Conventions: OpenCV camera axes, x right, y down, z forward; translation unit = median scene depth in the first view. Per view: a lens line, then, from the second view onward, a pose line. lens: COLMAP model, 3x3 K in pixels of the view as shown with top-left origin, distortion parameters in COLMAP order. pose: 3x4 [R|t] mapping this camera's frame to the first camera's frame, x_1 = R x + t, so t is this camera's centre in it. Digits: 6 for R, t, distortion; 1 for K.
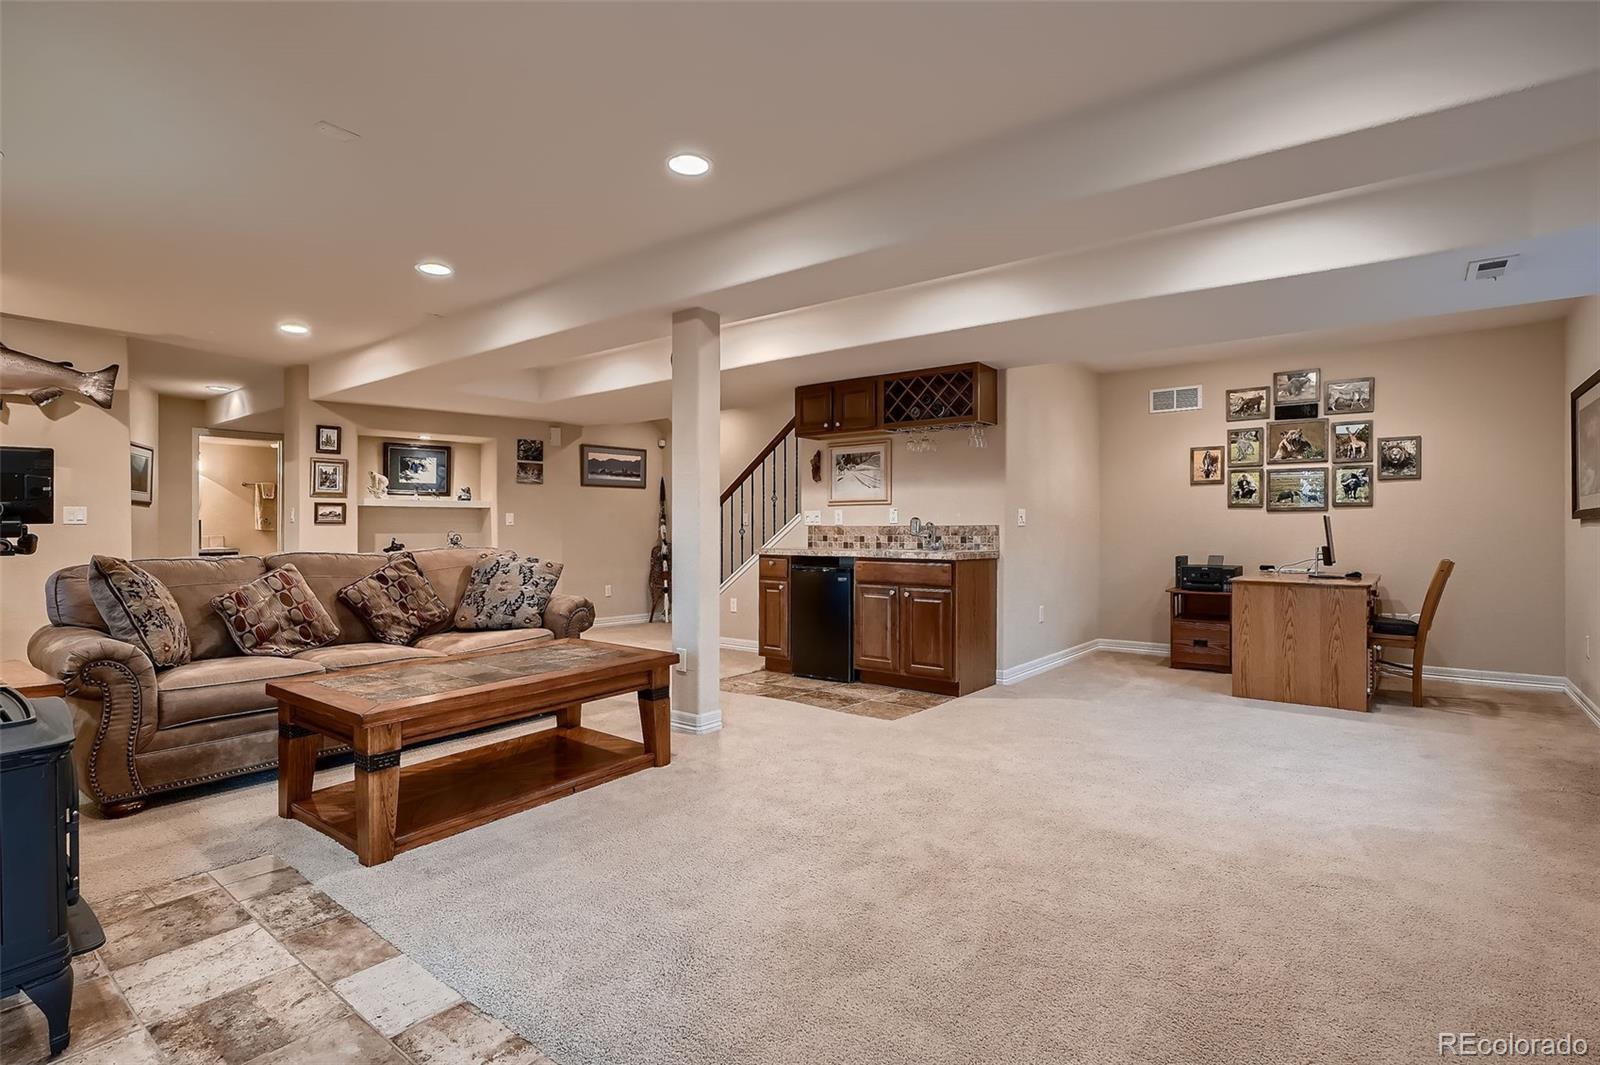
lens RADIAL K [[780.9, 0, 799.9], [0, 780.9, 531.3], [0, 0, 1]] dist [0.002634, -0.000283]
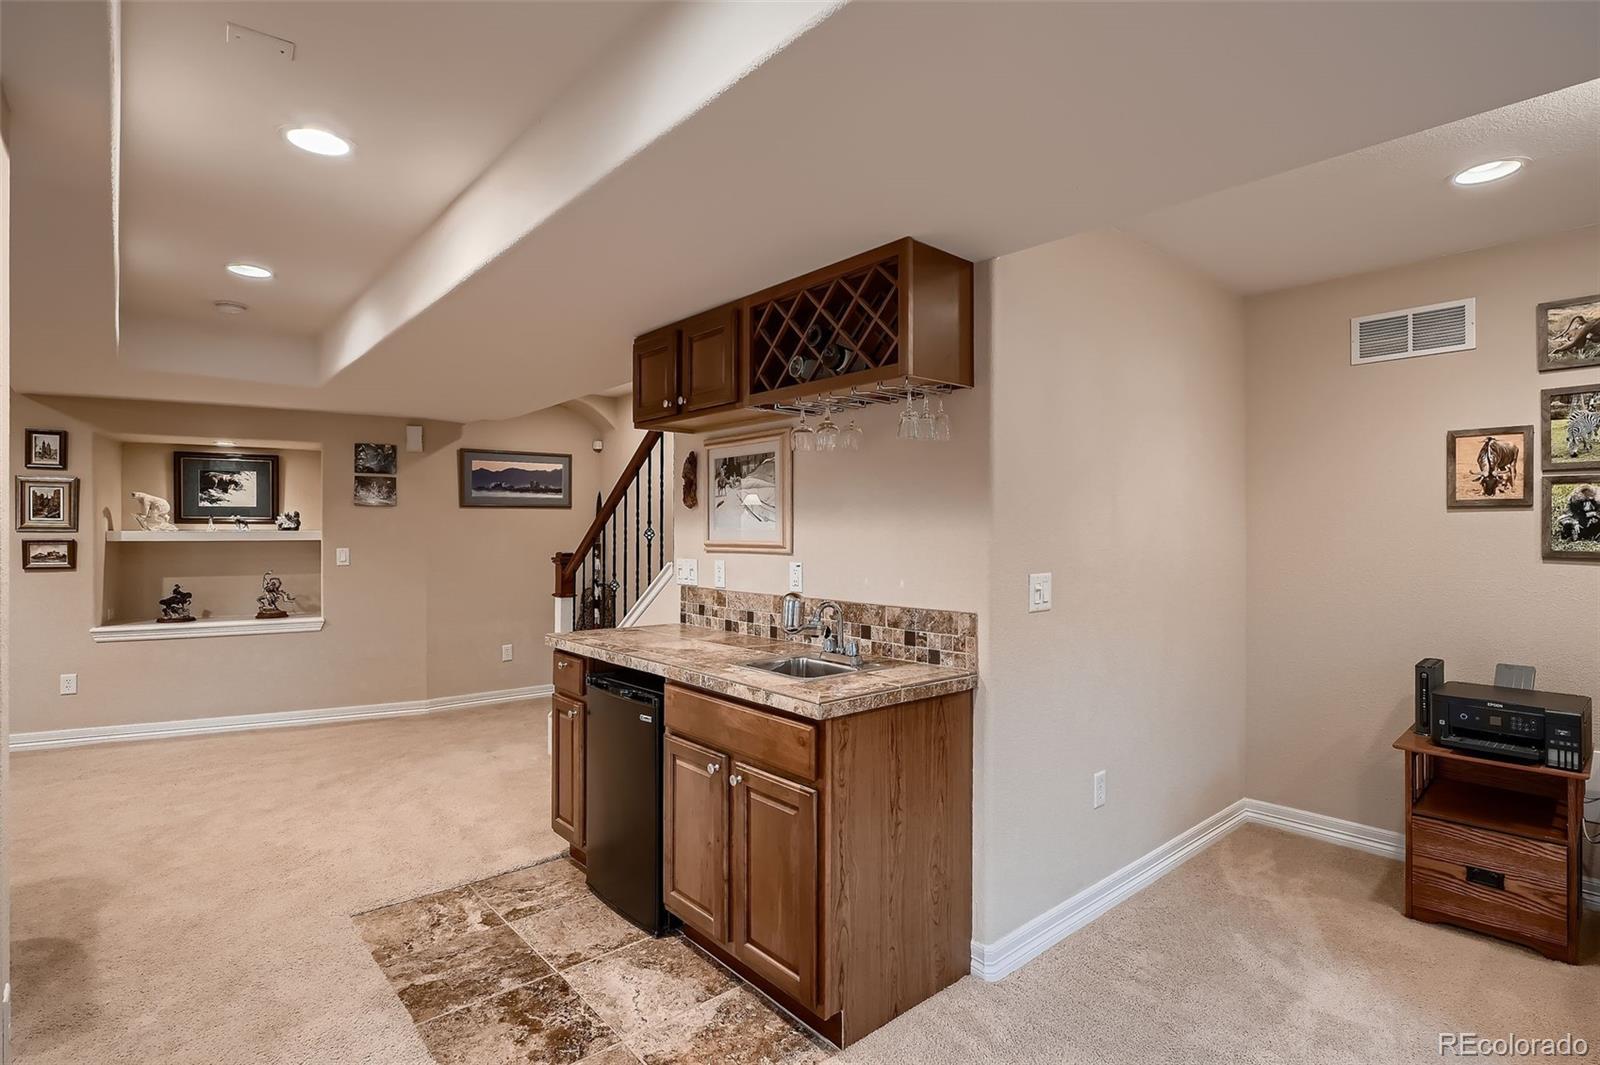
lens RADIAL K [[780.9, 0, 800.5], [0, 780.9, 531.4], [0, 0, 1]] dist [0.002634, -0.000283]
pose [[0.982814, -0.000297, -0.184596, 0.203658], [0.000145, 1.000000, -0.000833, -0.046203], [0.184596, 0.000792, 0.982814, 0.466619]]
